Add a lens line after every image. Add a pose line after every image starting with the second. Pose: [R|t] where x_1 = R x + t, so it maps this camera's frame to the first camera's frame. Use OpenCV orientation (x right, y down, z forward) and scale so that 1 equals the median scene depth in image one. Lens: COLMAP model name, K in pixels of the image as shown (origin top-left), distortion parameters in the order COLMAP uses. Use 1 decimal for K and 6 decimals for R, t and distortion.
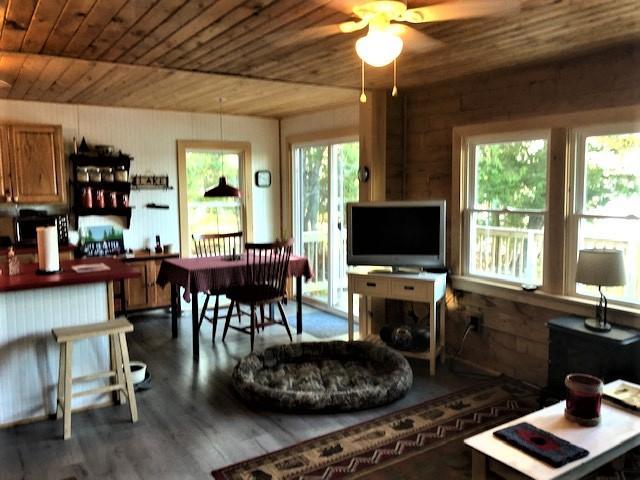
lens RADIAL K [[570.7, 0, 320.0], [0, 570.7, 240.0], [0, 0, 1]] dist [0.010355, -0.003452]
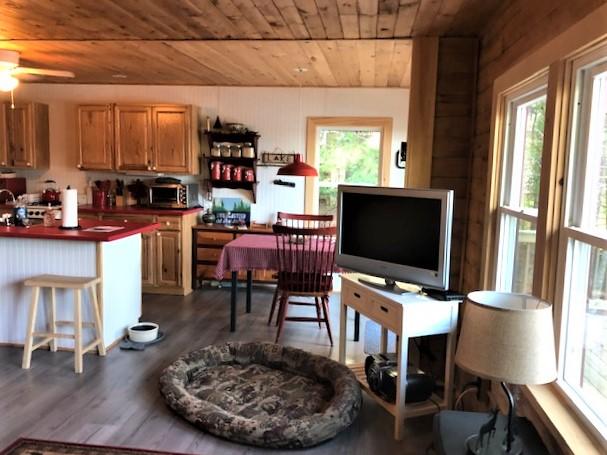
lens RADIAL K [[541.3, 0, 303.5], [0, 541.3, 227.5], [0, 0, 1]] dist [0.010355, -0.003452]
pose [[0.731630, 0.108518, -0.673009, 0.428859], [-0.105925, 0.993354, 0.045020, -0.030389], [0.673422, 0.038350, 0.738263, 0.345303]]
